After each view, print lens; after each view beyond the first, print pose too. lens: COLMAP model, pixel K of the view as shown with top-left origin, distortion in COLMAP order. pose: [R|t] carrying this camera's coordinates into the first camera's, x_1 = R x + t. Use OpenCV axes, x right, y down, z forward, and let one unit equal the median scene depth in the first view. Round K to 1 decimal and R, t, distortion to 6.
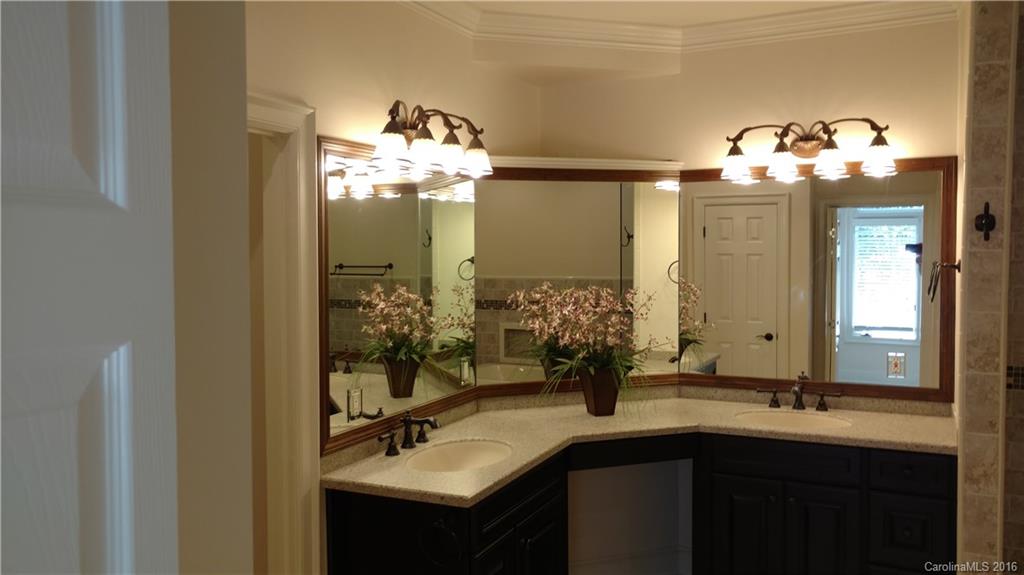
lens RADIAL K [[812.4, 0, 512.3], [0, 812.4, 287.0], [0, 0, 1]] dist [0.012839, 0.014735]
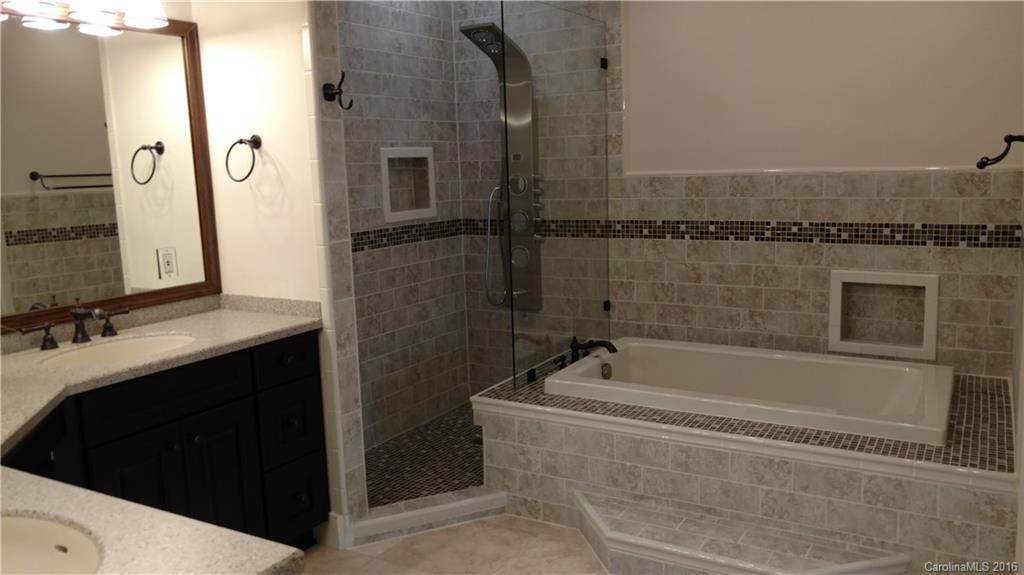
lens RADIAL K [[812.4, 0, 512.6], [0, 812.4, 286.1], [0, 0, 1]] dist [0.012839, 0.014735]
pose [[0.085392, -0.144706, 0.985783, -0.344805], [0.077964, 0.987334, 0.138180, 0.029592], [-0.993292, 0.065057, 0.095592, 0.556802]]
